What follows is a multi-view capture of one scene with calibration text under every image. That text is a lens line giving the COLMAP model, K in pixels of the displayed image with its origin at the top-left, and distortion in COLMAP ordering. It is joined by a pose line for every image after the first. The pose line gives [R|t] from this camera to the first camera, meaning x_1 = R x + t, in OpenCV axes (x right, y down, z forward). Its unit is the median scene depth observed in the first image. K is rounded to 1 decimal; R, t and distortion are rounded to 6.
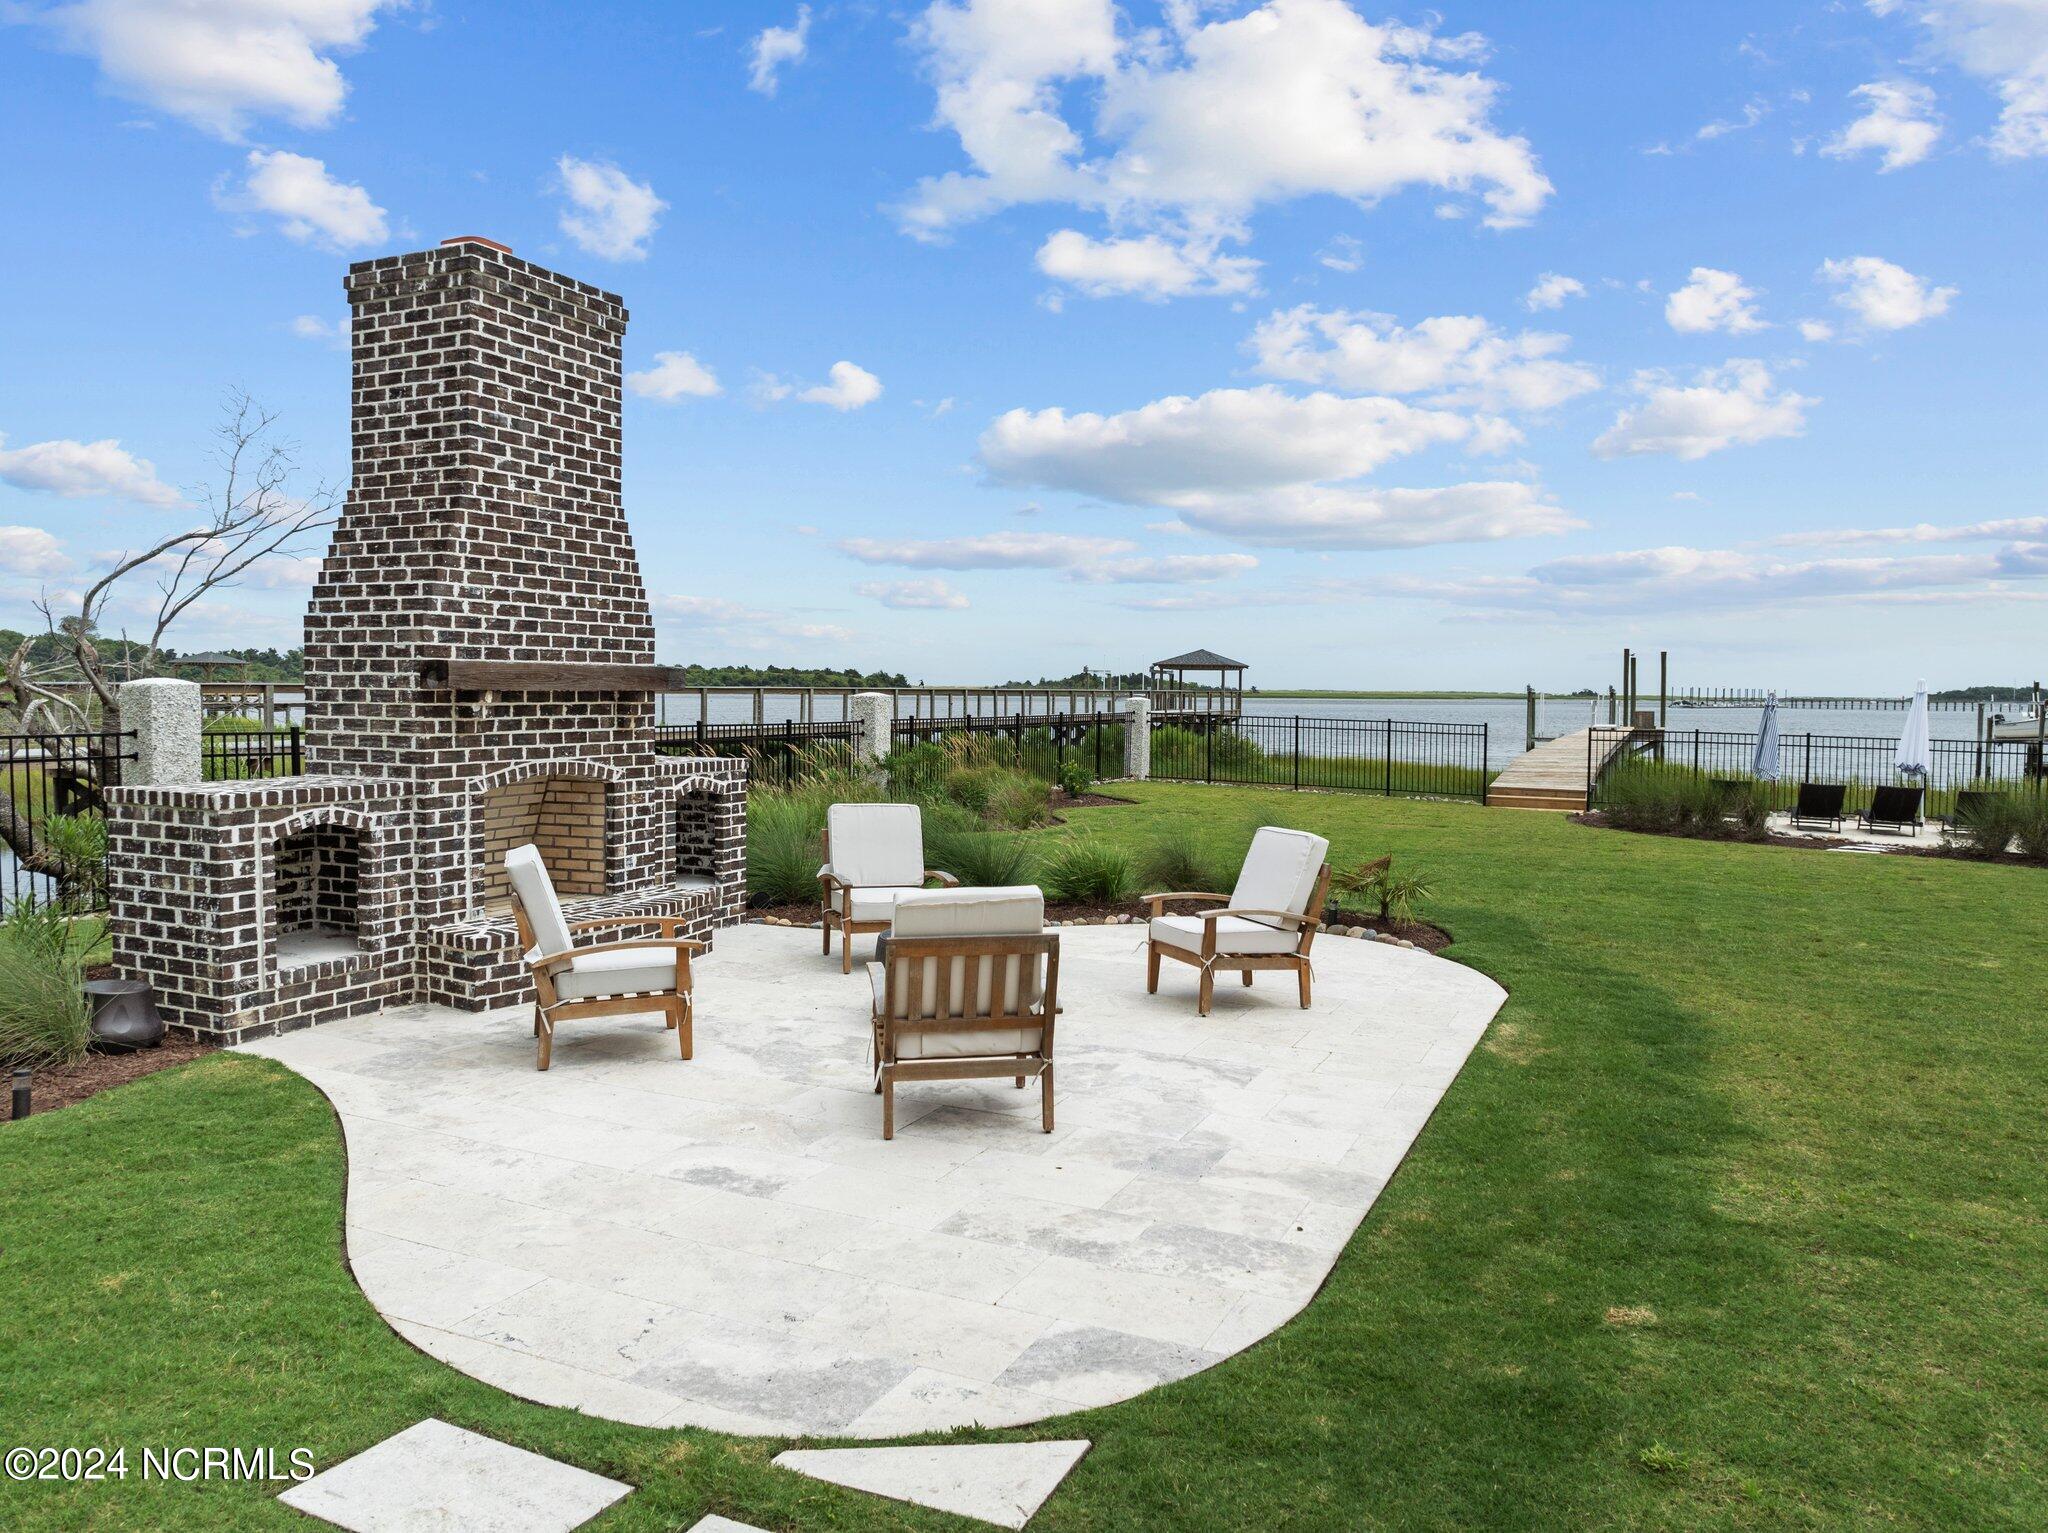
lens RADIAL K [[1442.8, 0, 1029.8], [0, 1442.8, 771.8], [0, 0, 1]] dist [-0.039545, -0.000855]
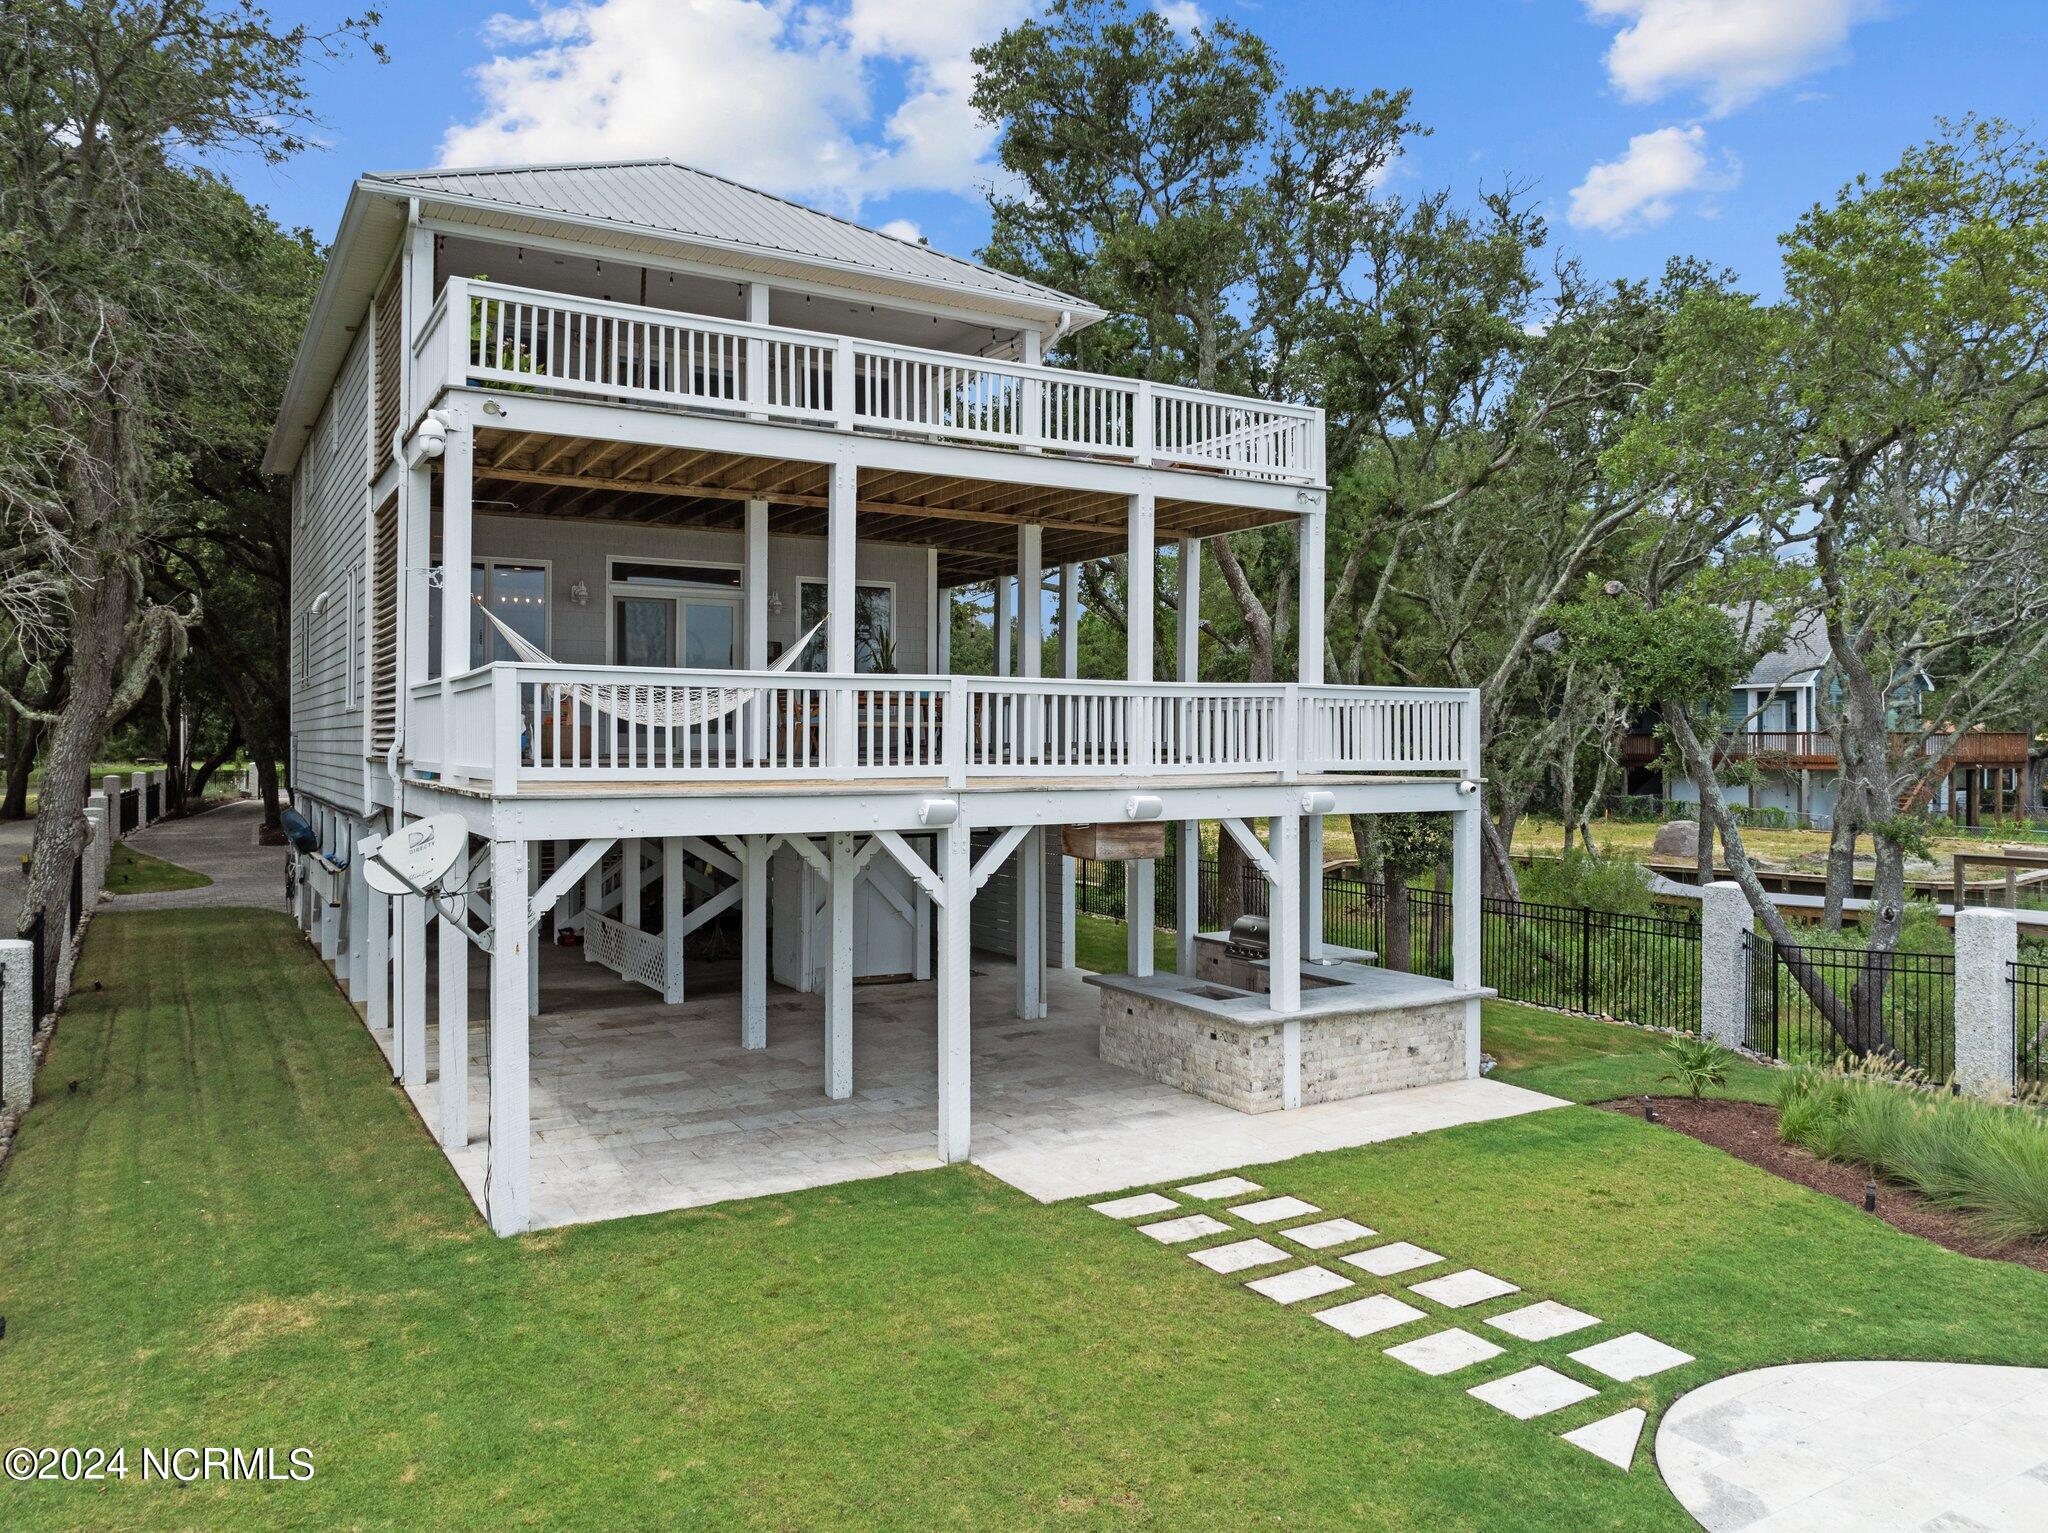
lens RADIAL K [[1462.5, 0, 1037.4], [0, 1462.5, 729.7], [0, 0, 1]] dist [-0.045200, 0.015132]
pose [[-0.567728, -0.020333, -0.822965, 5.031928], [-0.055118, 0.998390, 0.013357, -1.317157], [0.821369, 0.052943, -0.567935, 3.124537]]
